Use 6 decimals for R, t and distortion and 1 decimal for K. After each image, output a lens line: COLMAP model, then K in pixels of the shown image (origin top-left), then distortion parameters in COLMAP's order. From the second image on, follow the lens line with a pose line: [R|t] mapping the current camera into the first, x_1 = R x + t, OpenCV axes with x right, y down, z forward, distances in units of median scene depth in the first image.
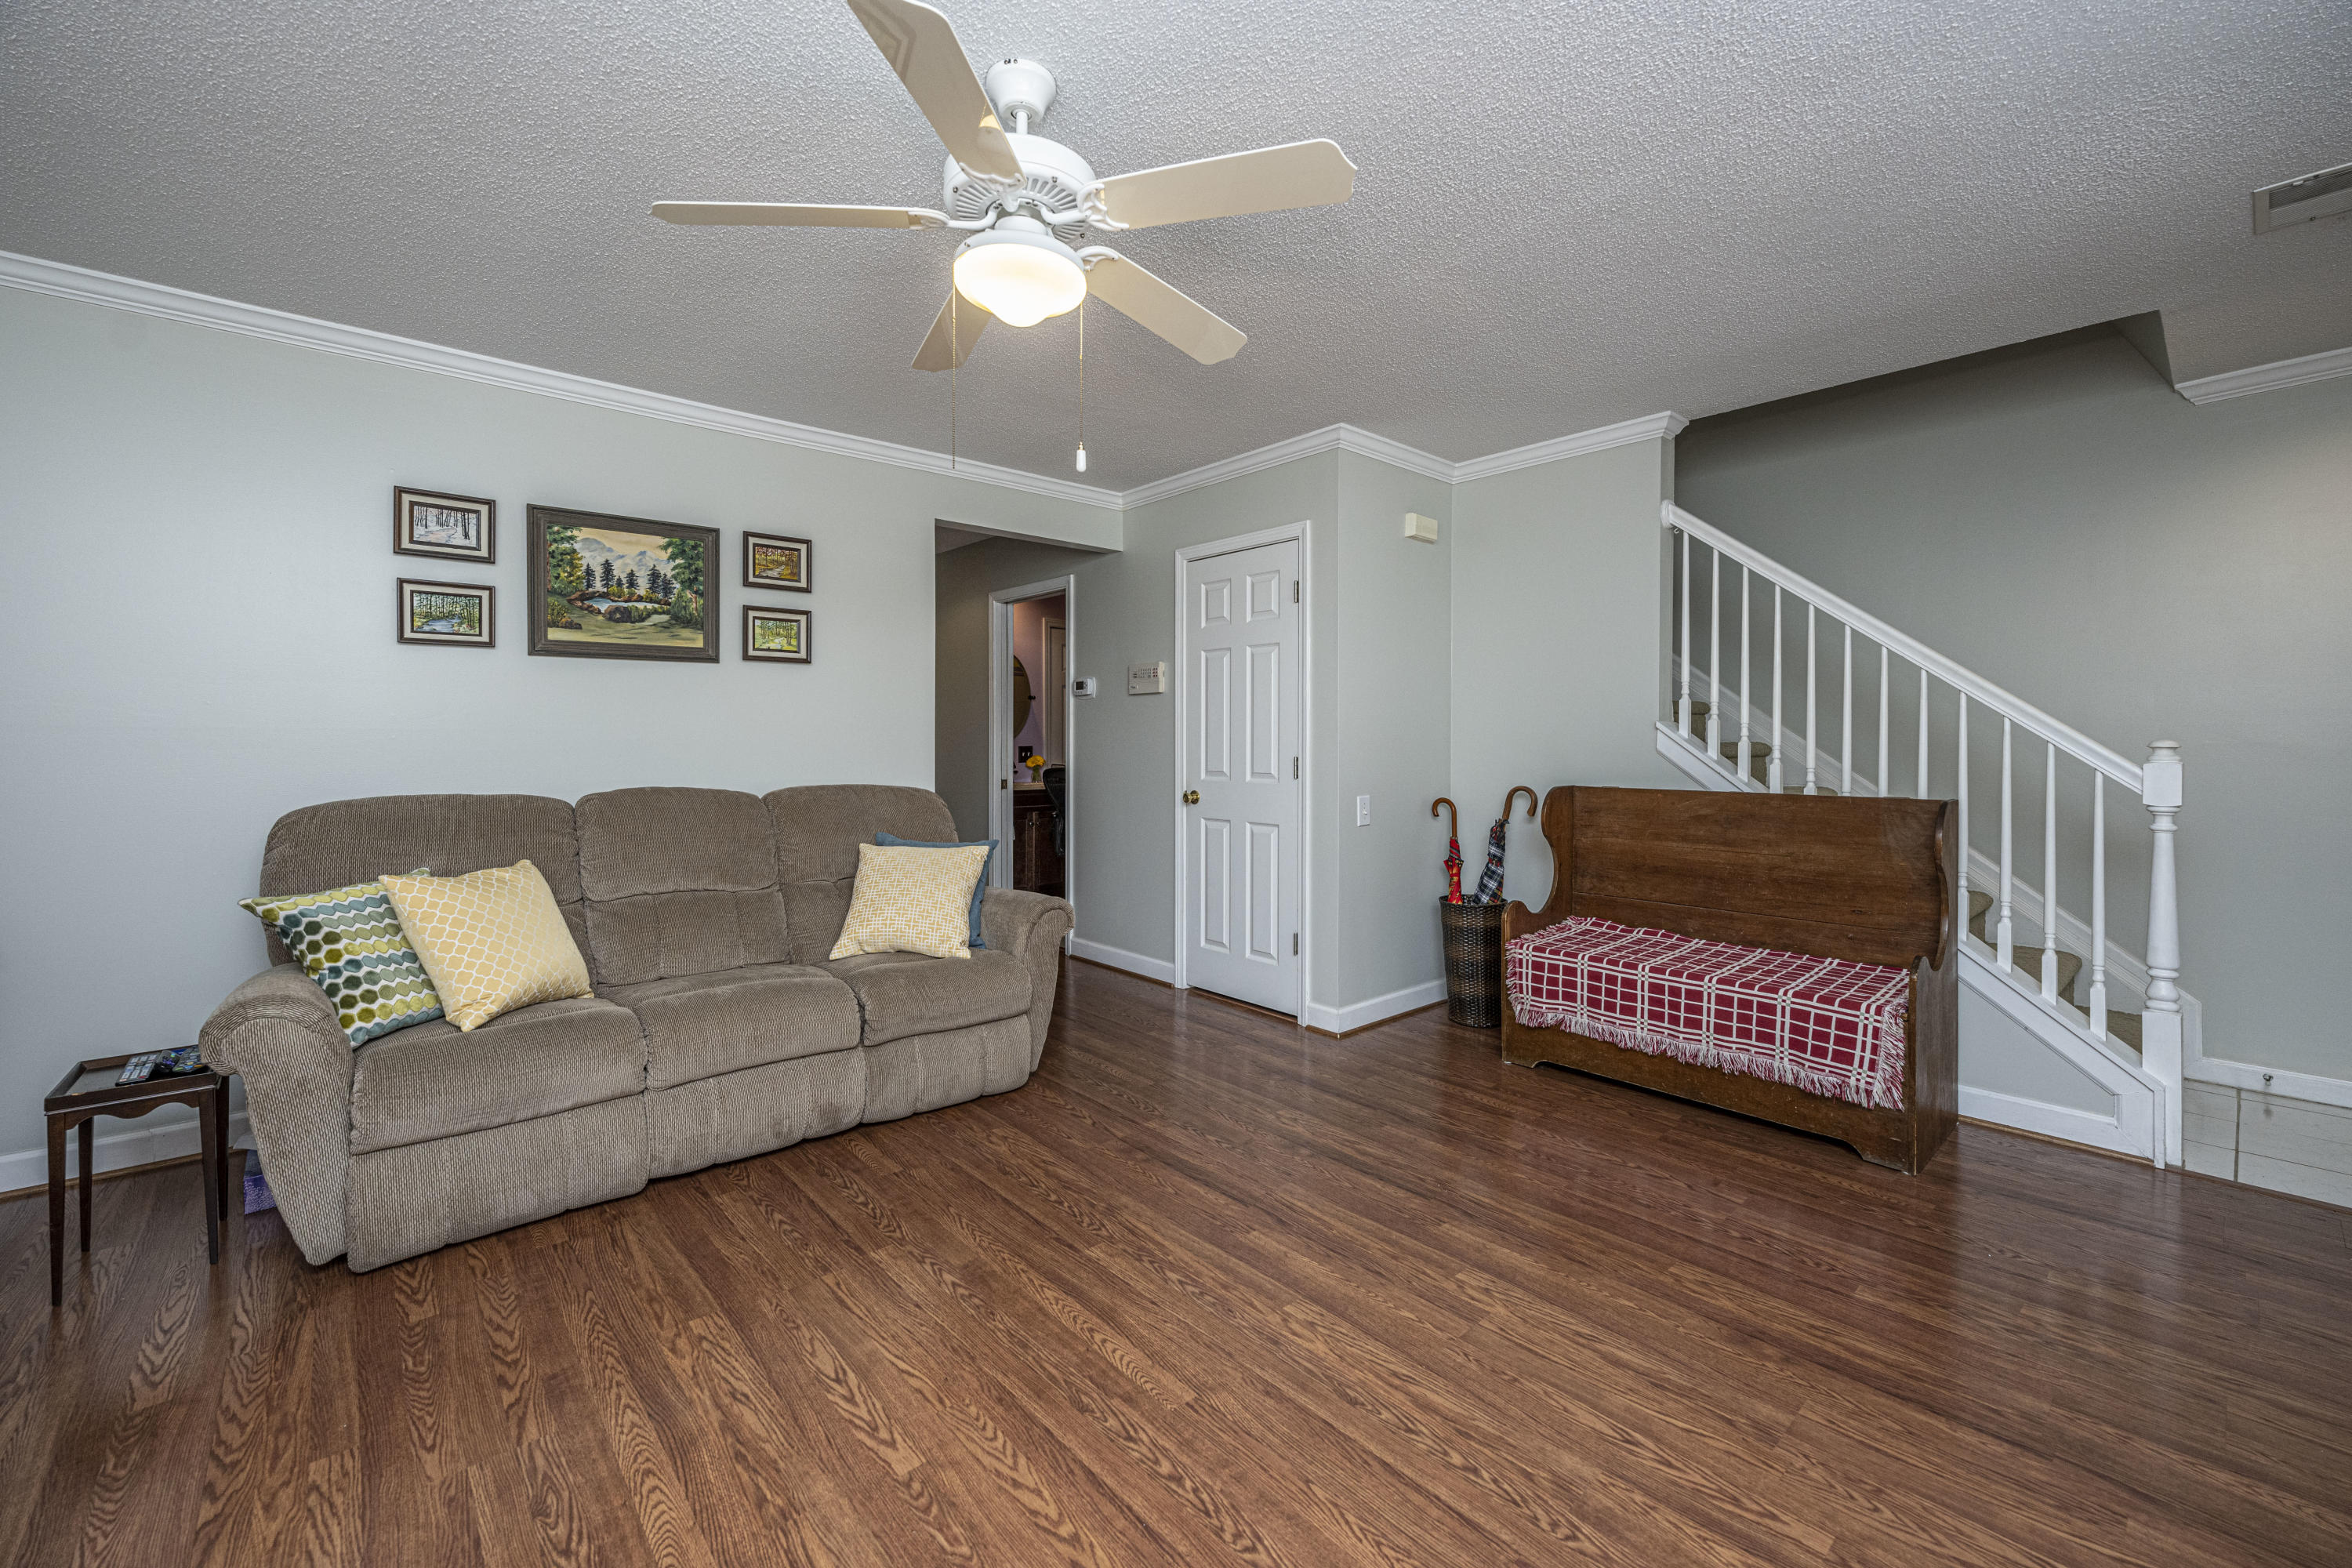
lens RADIAL K [[957.8, 0, 1234.3], [0, 957.8, 727.2], [0, 0, 1]] dist [0.000136, -0.000088]
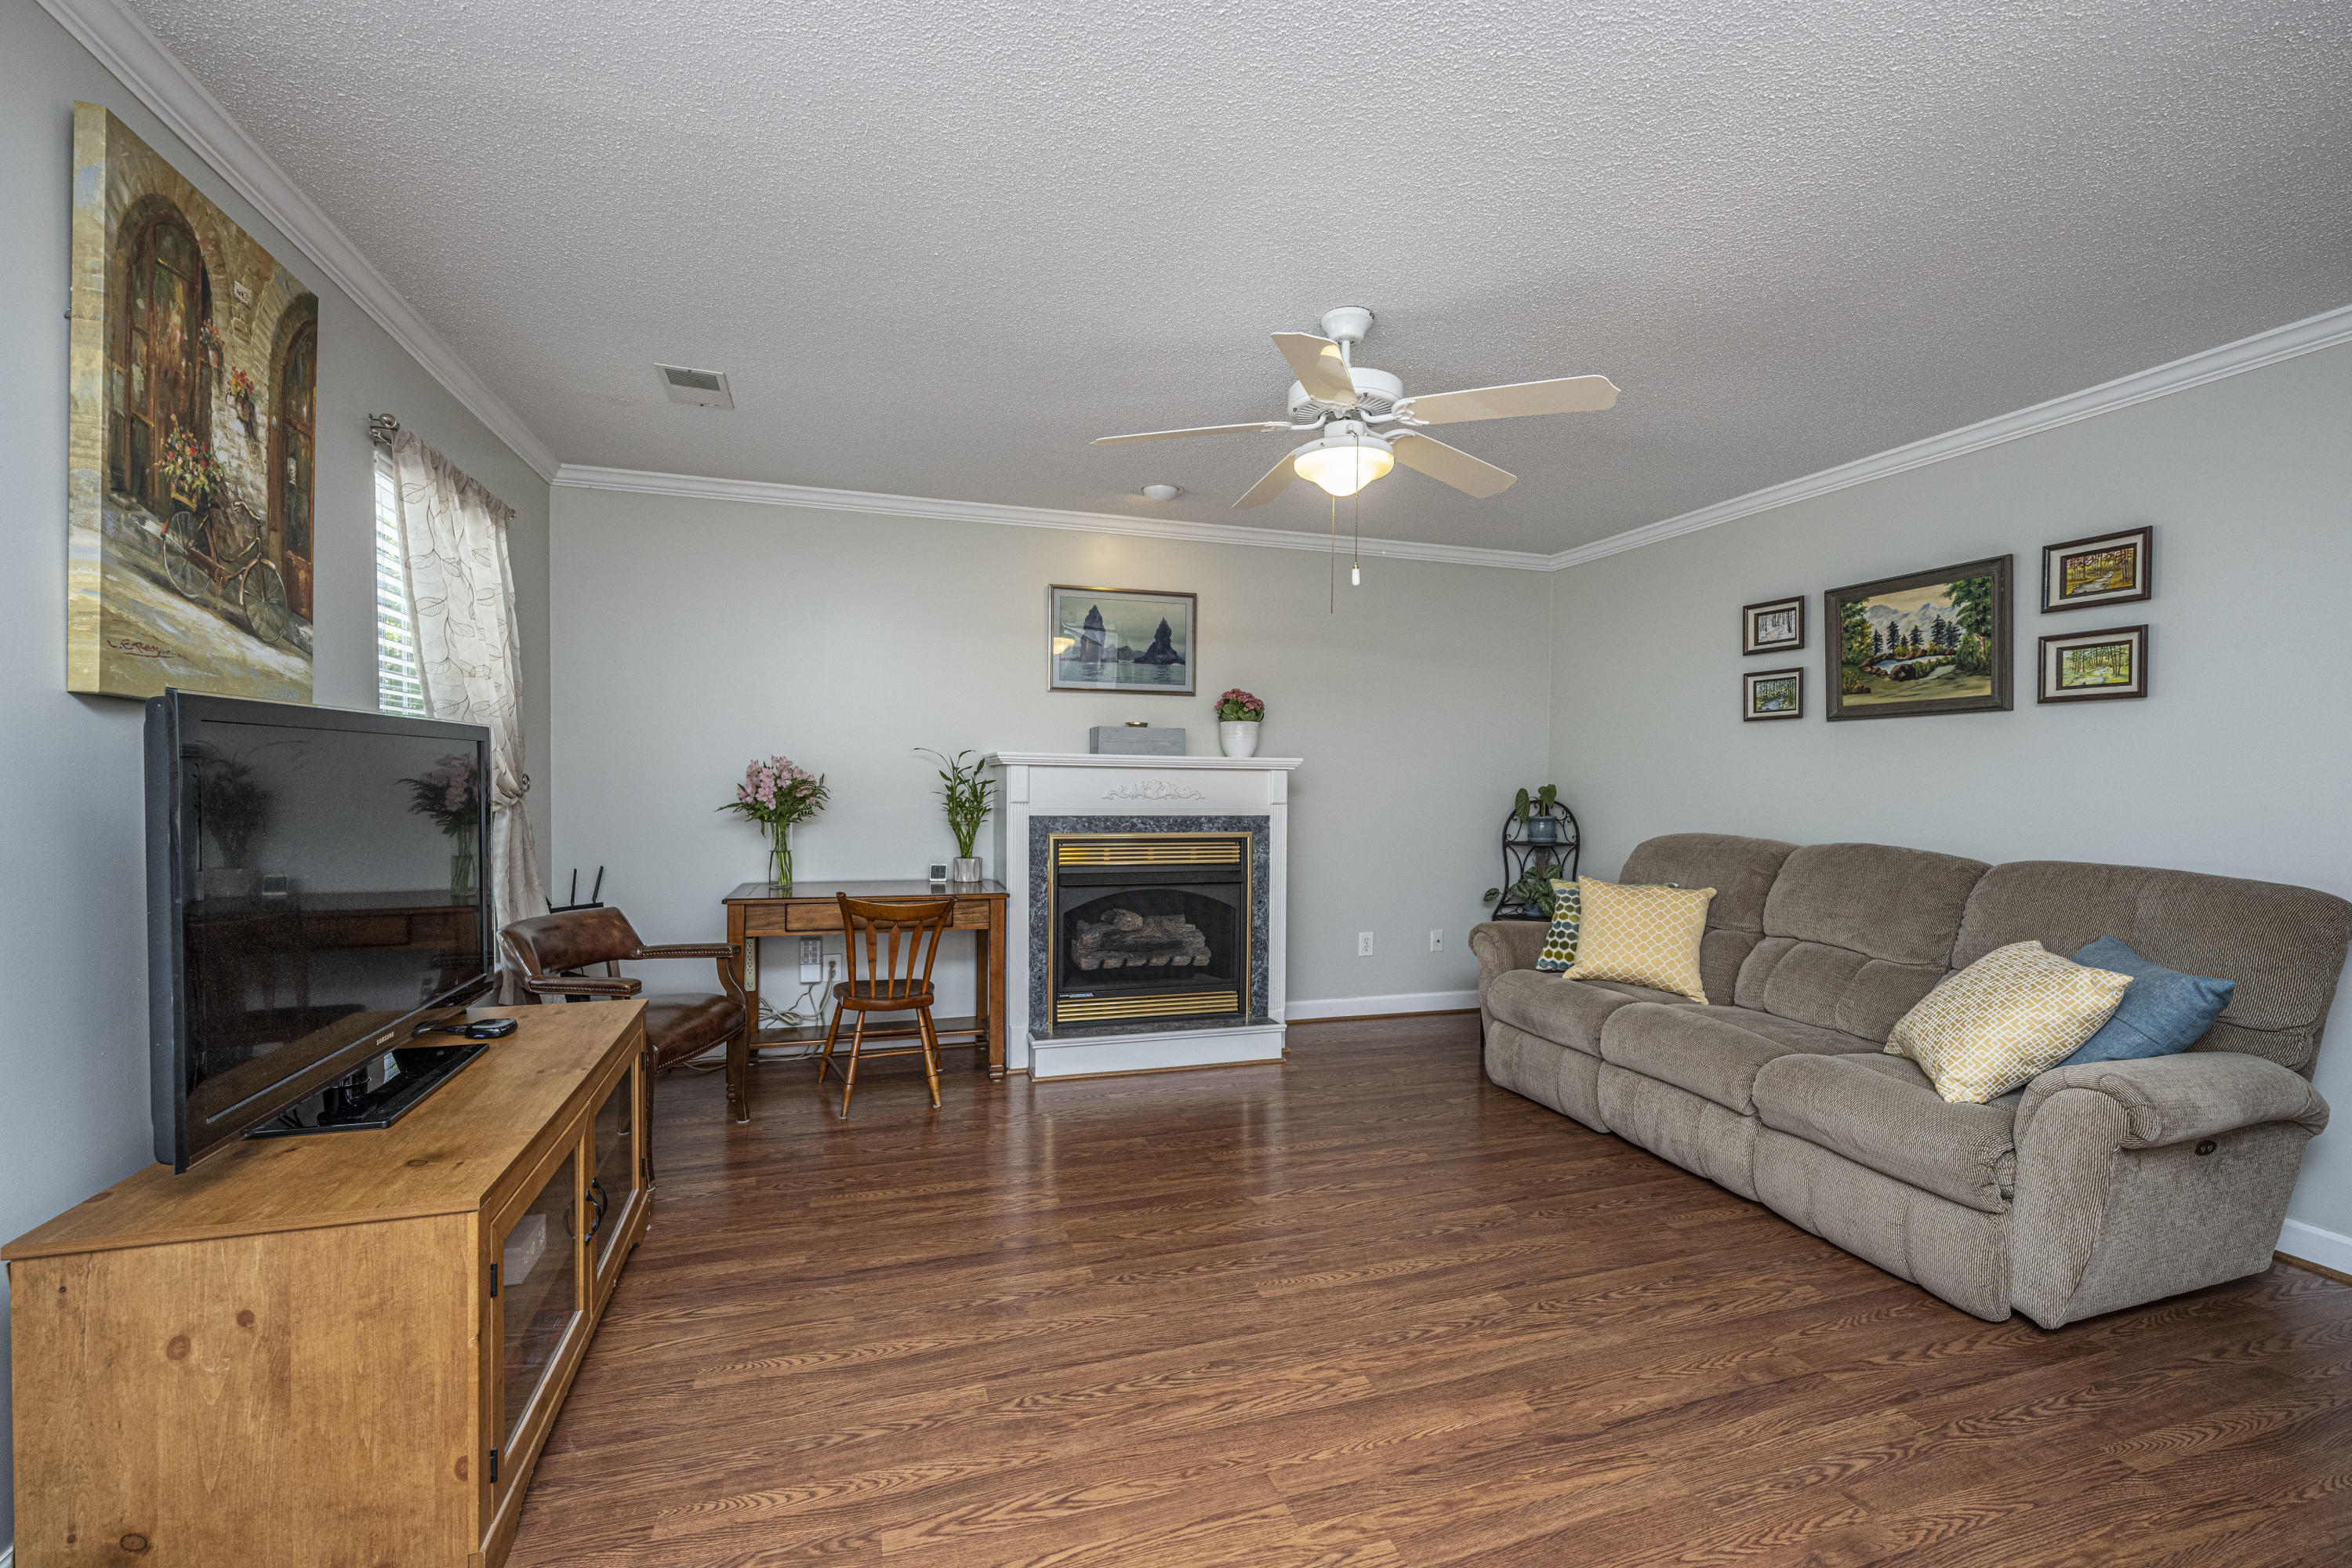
lens RADIAL K [[932.8, 0, 1141.0], [0, 932.8, 779.1], [0, 0, 1]] dist [0.010831, 0.000235]
pose [[-0.440776, -0.002723, -0.897613, 0.666398], [-0.000338, 0.999996, -0.002868, -0.003387], [0.897617, -0.000961, -0.440775, 0.796318]]
